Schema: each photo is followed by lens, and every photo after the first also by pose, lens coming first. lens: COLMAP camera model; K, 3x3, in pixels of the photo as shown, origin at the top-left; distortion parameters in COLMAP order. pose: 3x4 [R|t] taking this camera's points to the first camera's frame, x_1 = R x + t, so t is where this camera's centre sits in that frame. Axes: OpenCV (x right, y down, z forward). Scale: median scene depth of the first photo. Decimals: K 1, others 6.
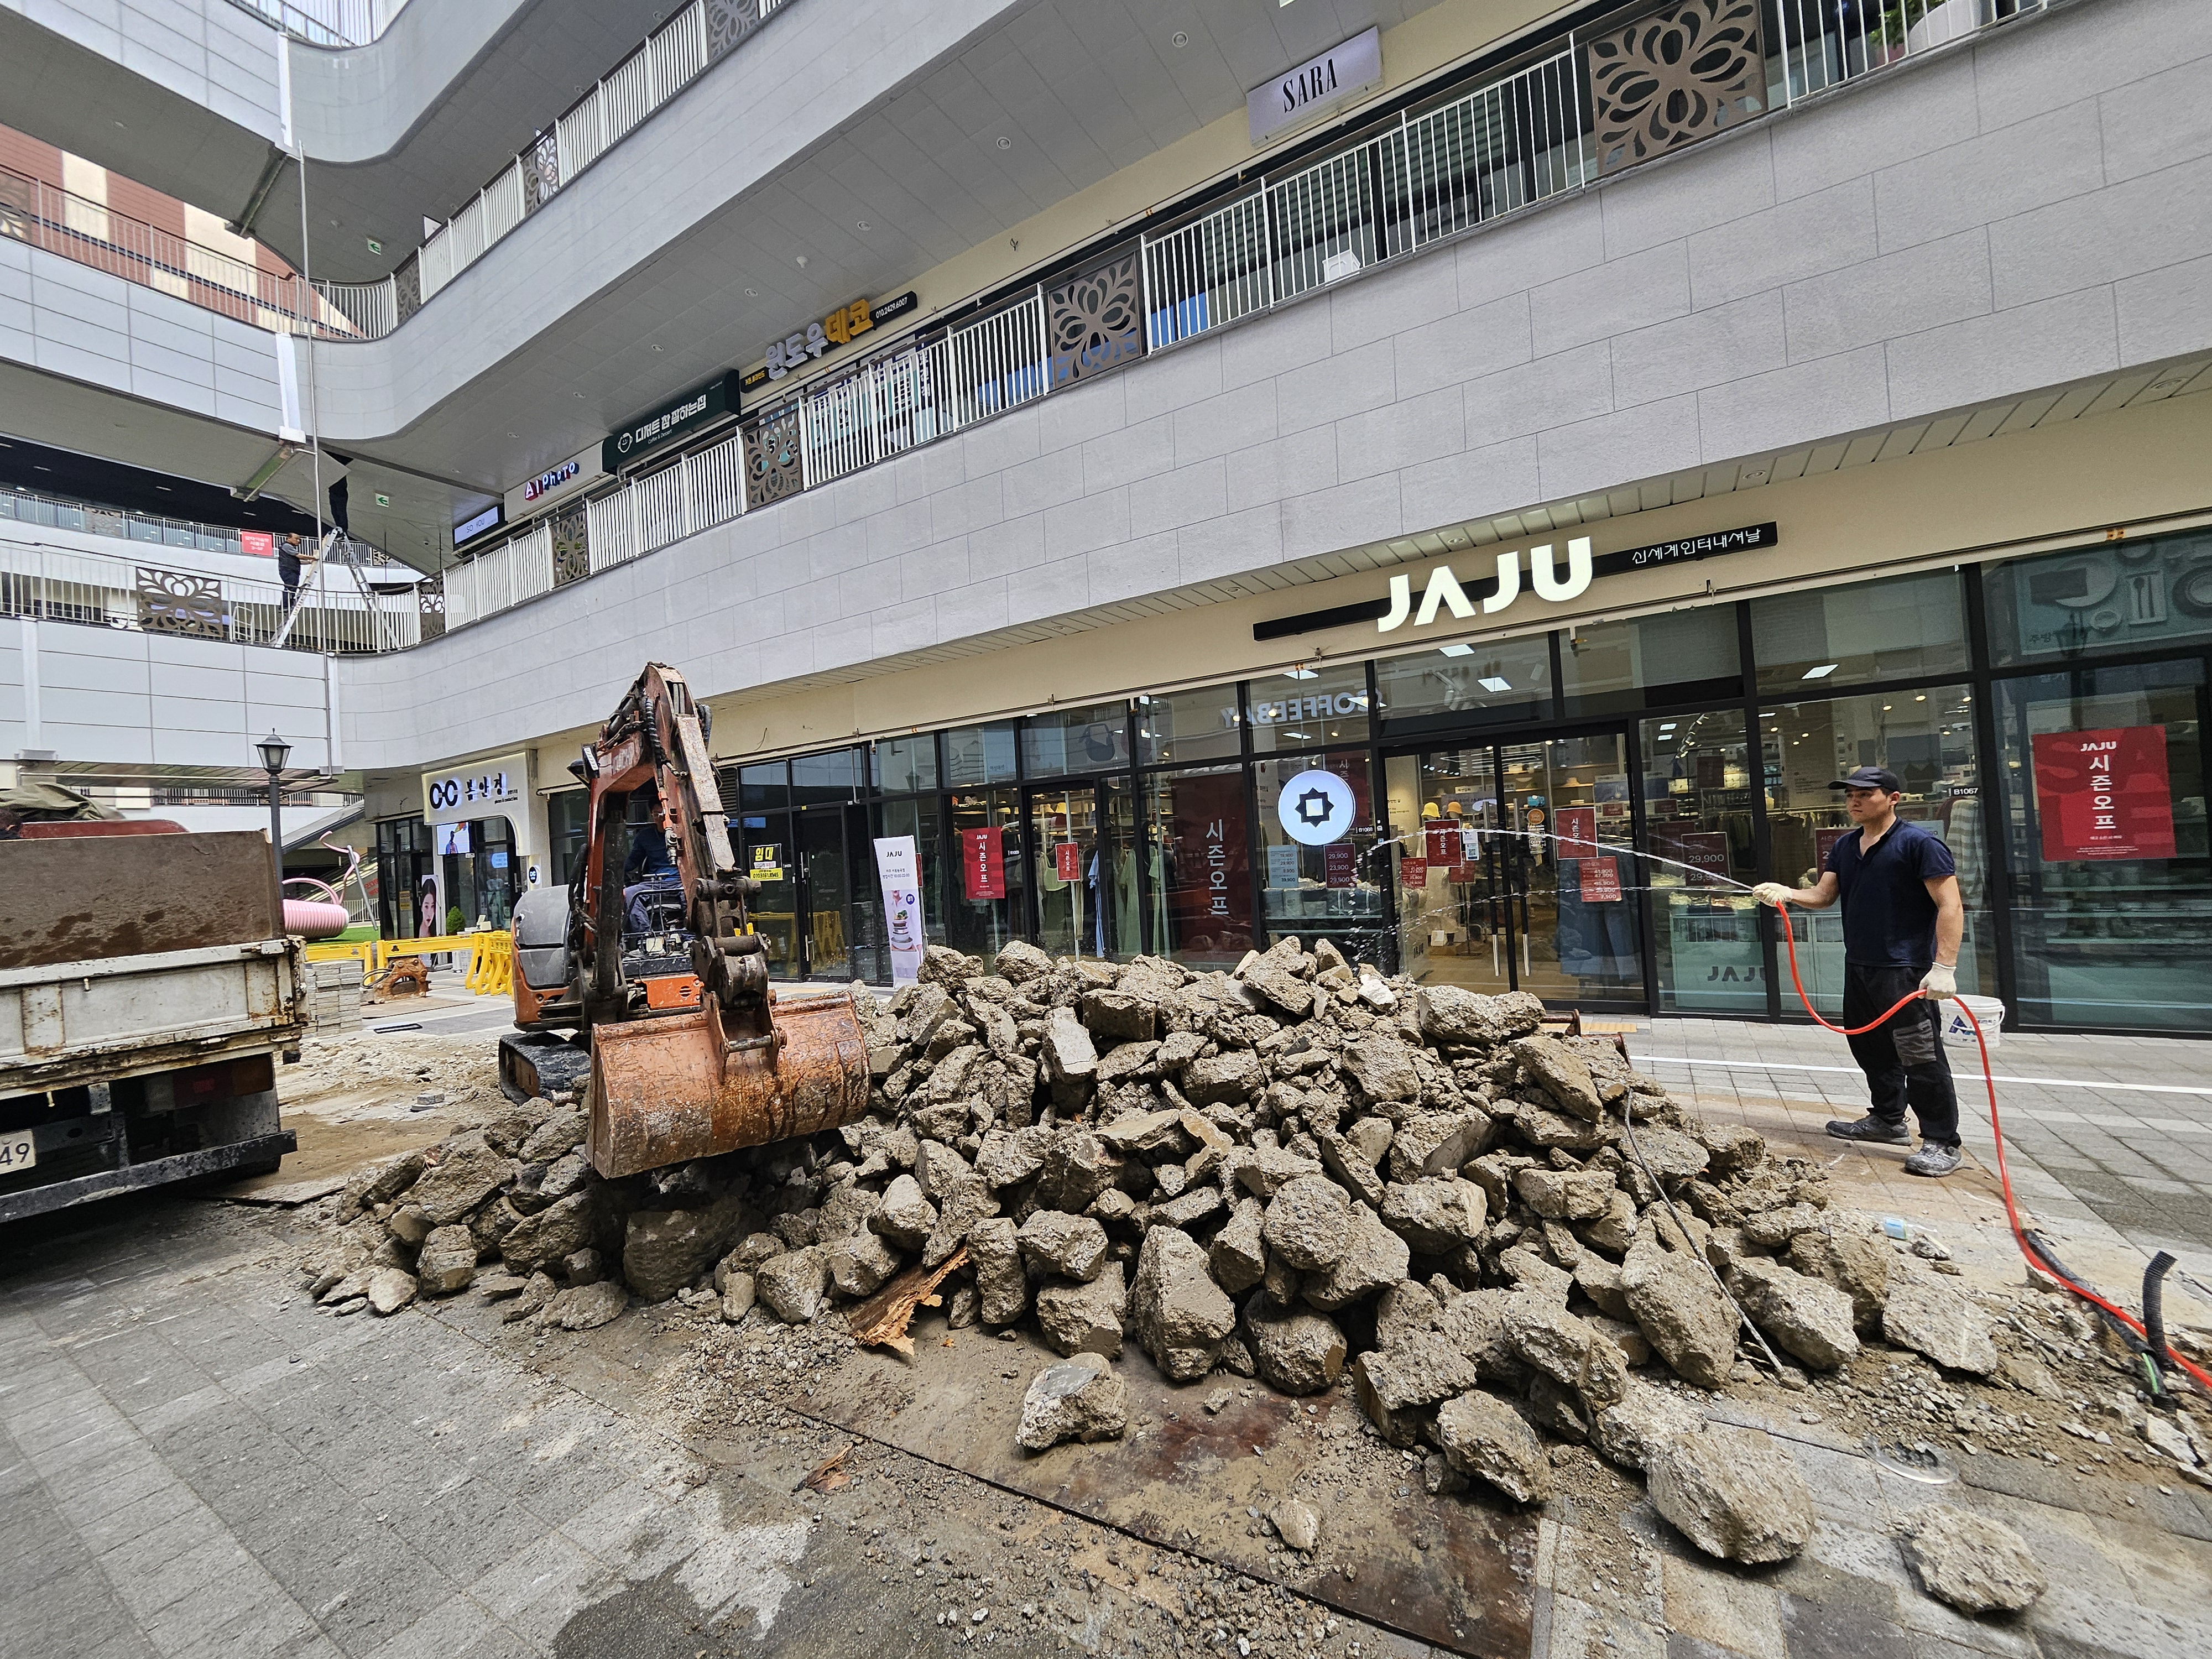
lens RADIAL K [[876.9, 0, 1098.4], [0, 876.9, 841.3], [0, 0, 1]] dist [-0.008854, 0.000478]
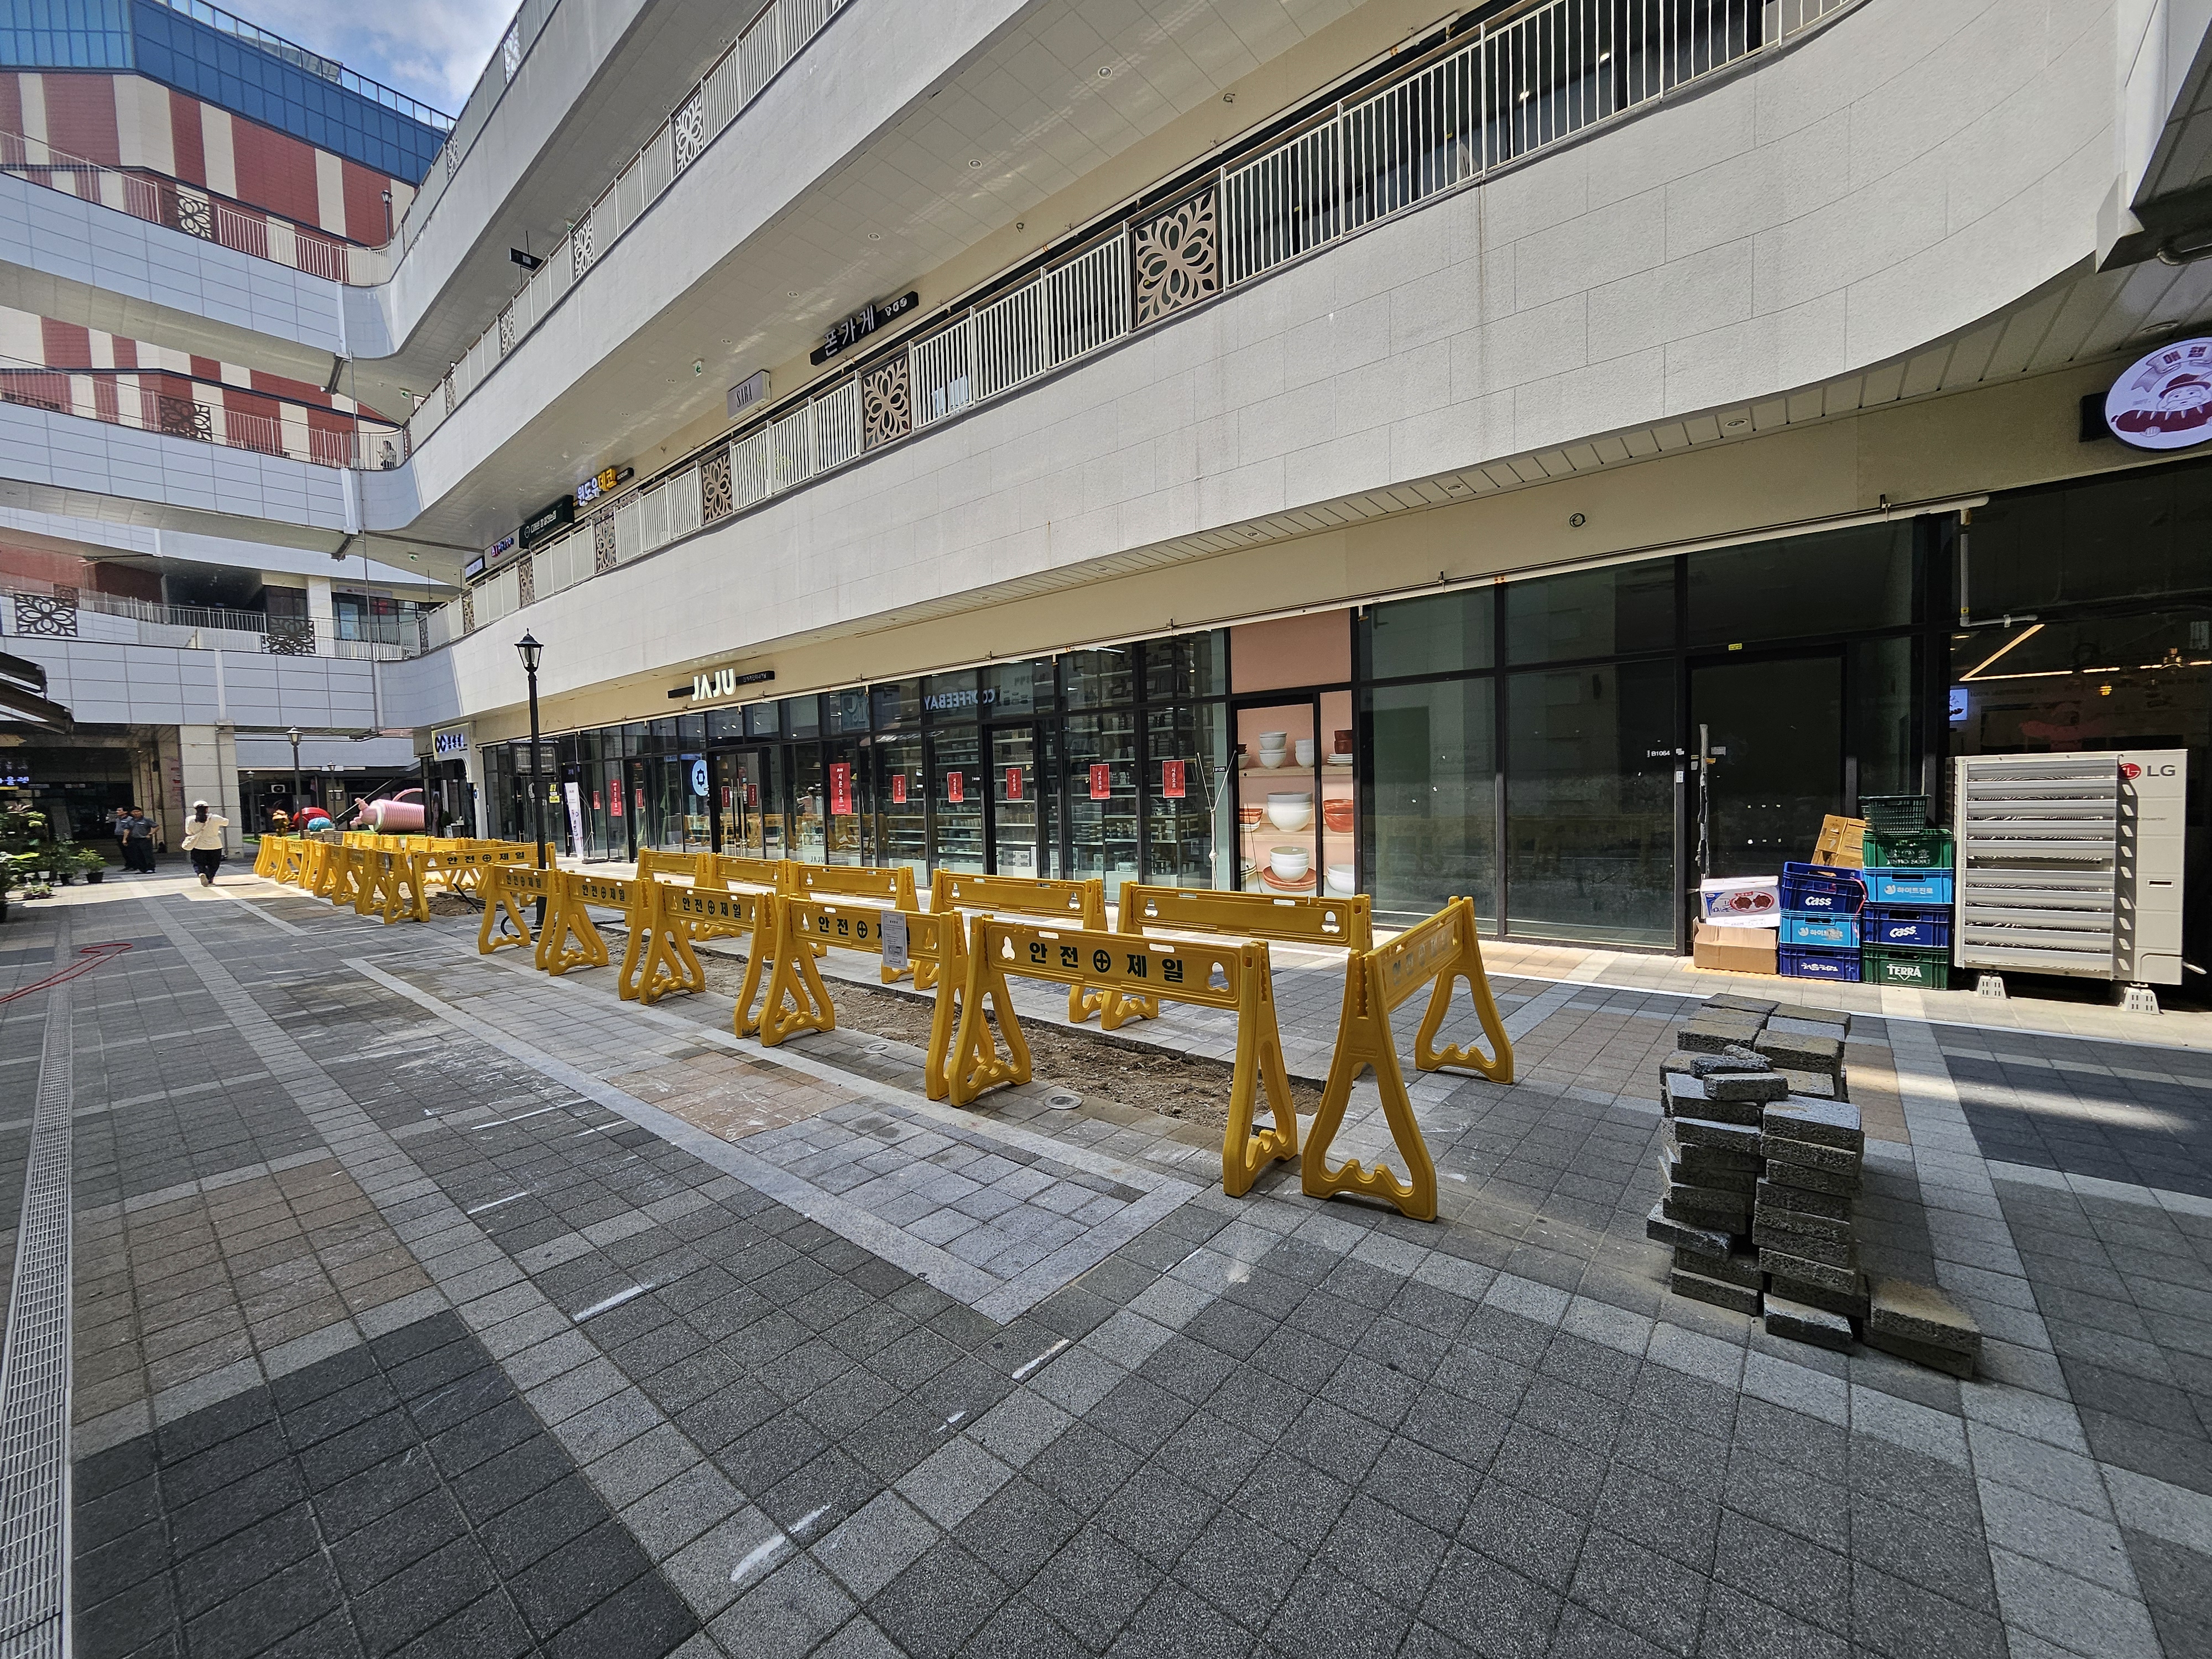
lens RADIAL K [[876.9, 0, 1108.9], [0, 876.9, 814.2], [0, 0, 1]] dist [-0.008854, 0.000478]
pose [[0.989016, 0.031812, -0.144343, 0.338076], [-0.023442, 0.997963, 0.059325, -0.022532], [0.145936, -0.055290, 0.987748, -0.207258]]
